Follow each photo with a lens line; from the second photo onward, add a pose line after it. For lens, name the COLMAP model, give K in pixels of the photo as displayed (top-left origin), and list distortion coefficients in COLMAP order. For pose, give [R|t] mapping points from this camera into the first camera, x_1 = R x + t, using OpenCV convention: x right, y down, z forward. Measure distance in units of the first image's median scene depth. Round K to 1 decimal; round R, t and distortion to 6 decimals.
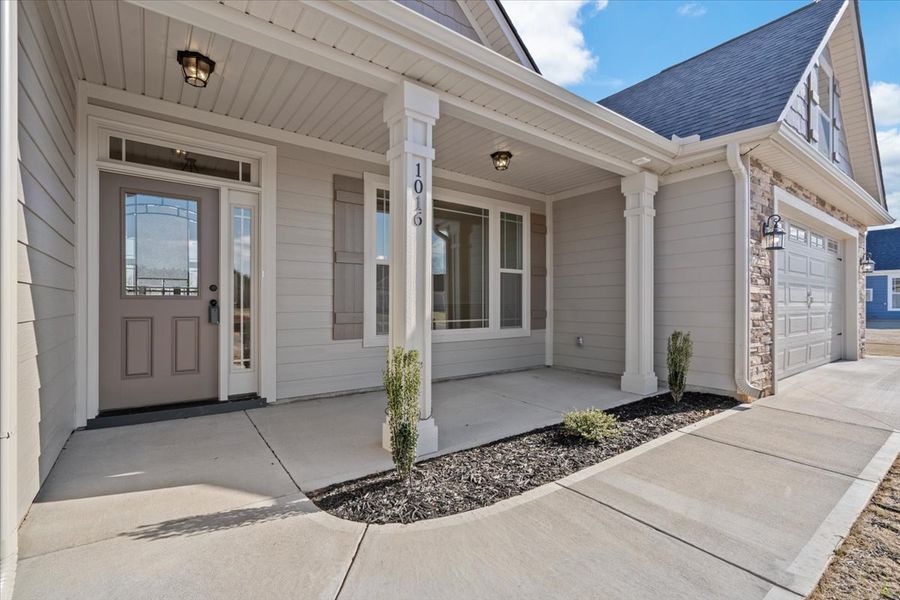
lens RADIAL K [[407.6, 0, 451.3], [0, 407.6, 307.9], [0, 0, 1]] dist [-0.000628, 0.000124]
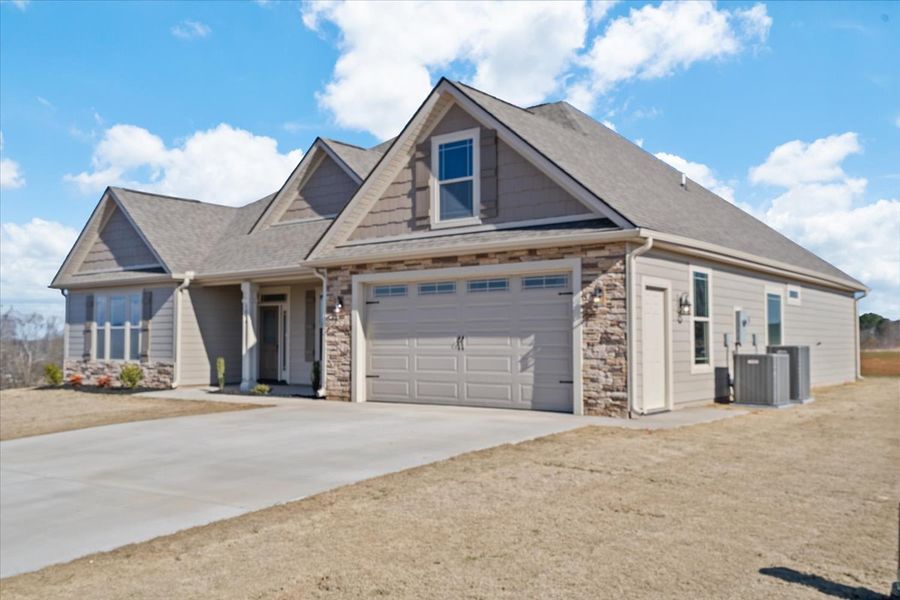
lens RADIAL K [[756.0, 0, 450.0], [0, 756.0, 300.0], [0, 0, 1]] dist [-0.000286, -0.000758]
pose [[0.289303, -0.053459, -0.955744, 4.063442], [-0.000982, 0.998422, -0.056144, -0.029927], [0.957237, 0.017181, 0.288794, 0.535710]]
